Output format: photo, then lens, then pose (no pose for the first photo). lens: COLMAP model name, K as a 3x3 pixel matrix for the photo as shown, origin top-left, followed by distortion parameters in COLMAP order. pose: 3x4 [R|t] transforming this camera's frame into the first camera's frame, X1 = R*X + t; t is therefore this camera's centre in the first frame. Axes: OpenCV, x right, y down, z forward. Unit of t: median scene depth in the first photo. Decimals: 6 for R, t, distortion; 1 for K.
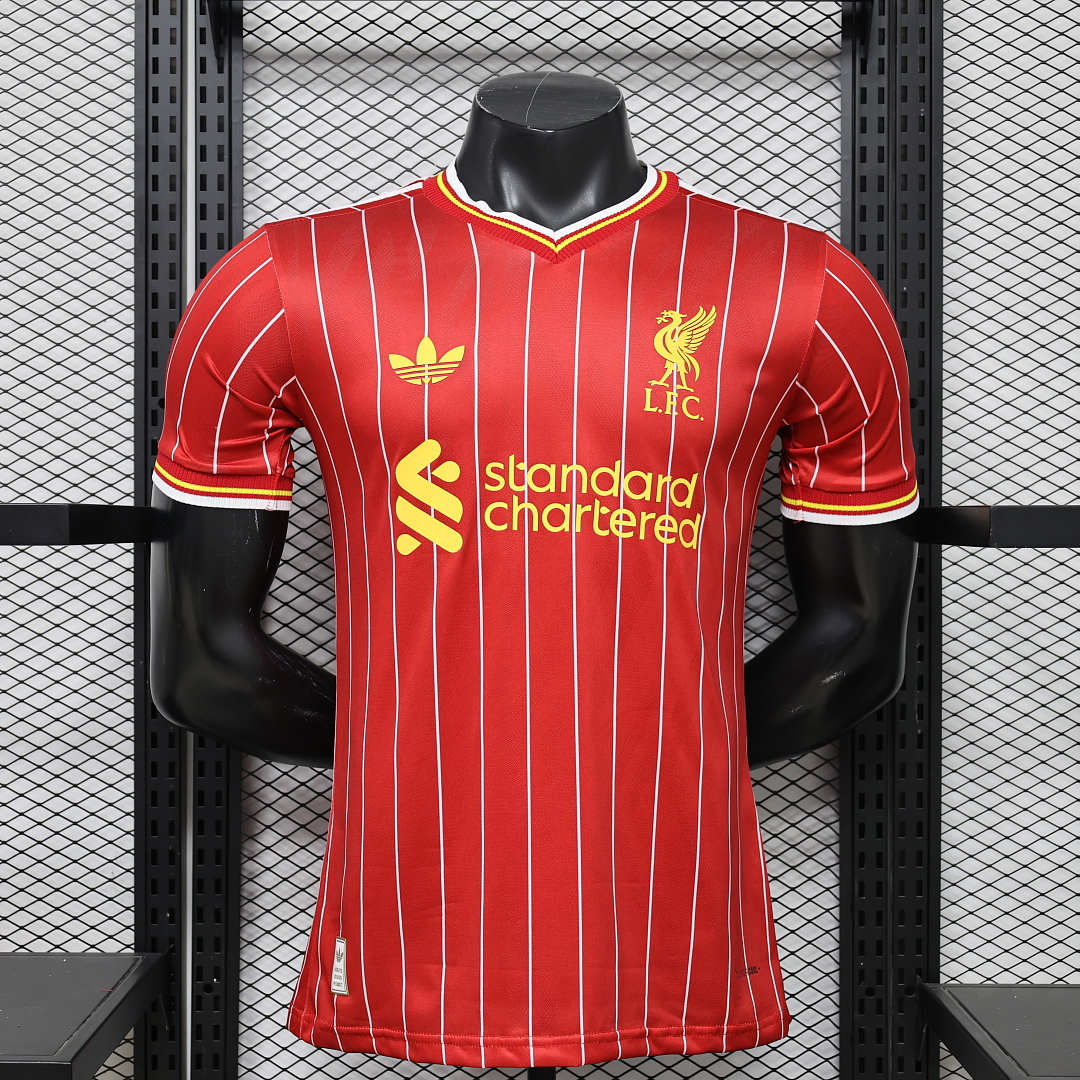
lens RADIAL K [[1615.2, 0, 540.0], [0, 1615.2, 540.0], [0, 0, 1]] dist [0.008332, 0.056579]
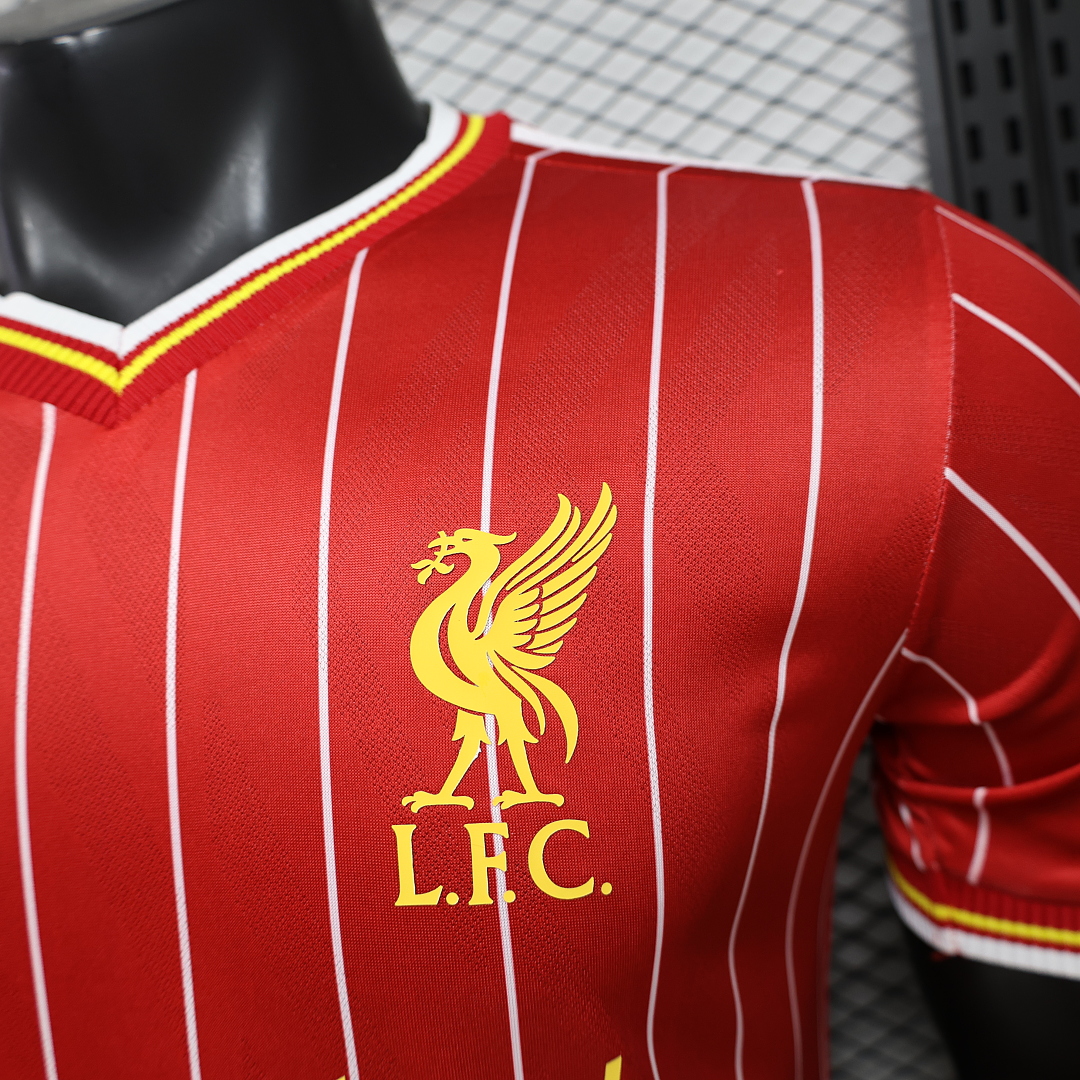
lens RADIAL K [[1007.1, 0, 540.0], [0, 1007.1, 540.0], [0, 0, 1]] dist [-0.005824, -0.004201]
pose [[0.978513, -0.141149, -0.150300, 0.111788], [0.151926, 0.986398, 0.062756, -0.135160], [0.139397, -0.084242, 0.986647, 0.735490]]
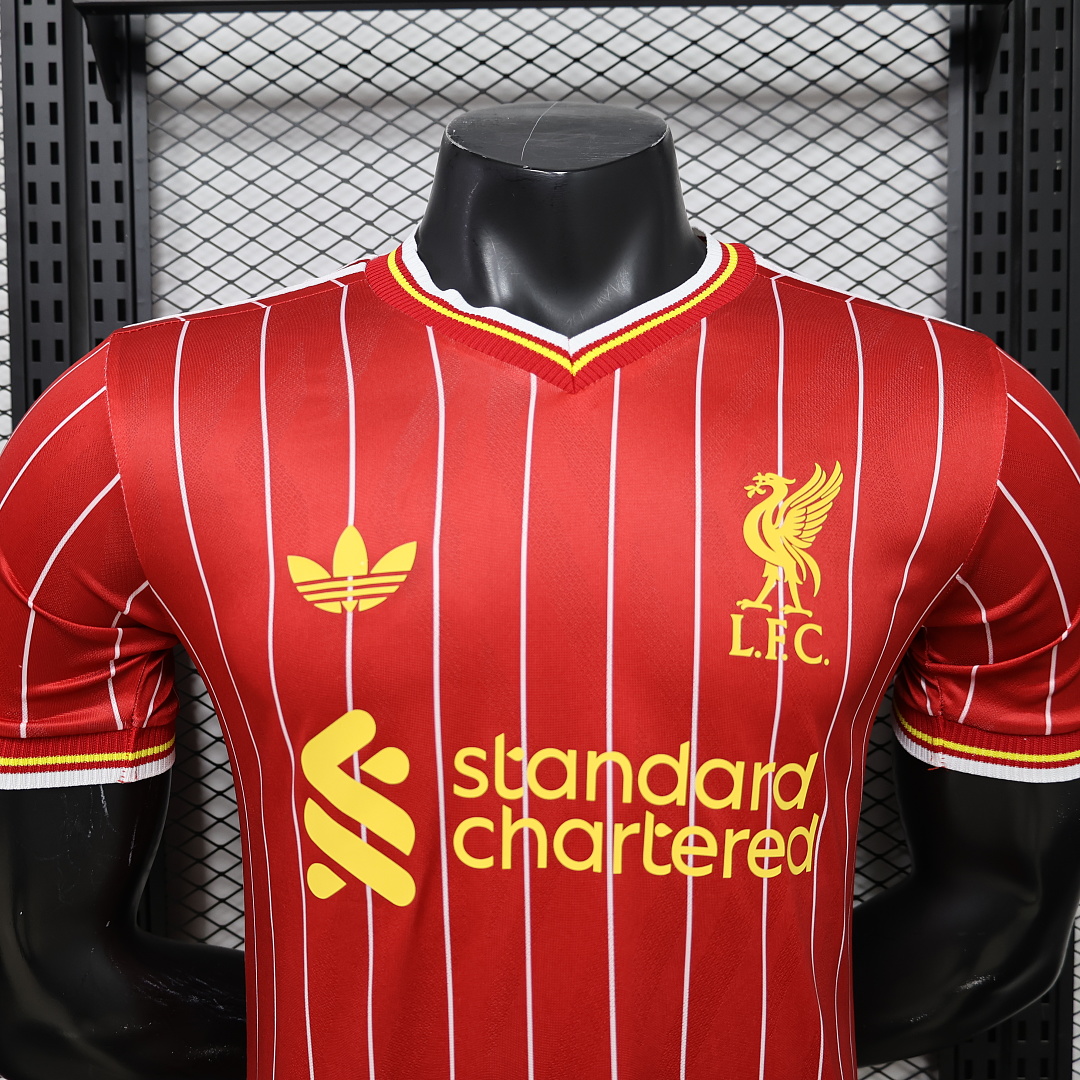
lens RADIAL K [[980.5, 0, 540.9], [0, 980.5, 542.4], [0, 0, 1]] dist [0.003326, 0.012509]
pose [[0.999939, -0.008896, -0.006574, 0.000005], [0.009145, 0.999200, 0.038927, -0.118730], [0.006223, -0.038985, 0.999220, 0.579202]]
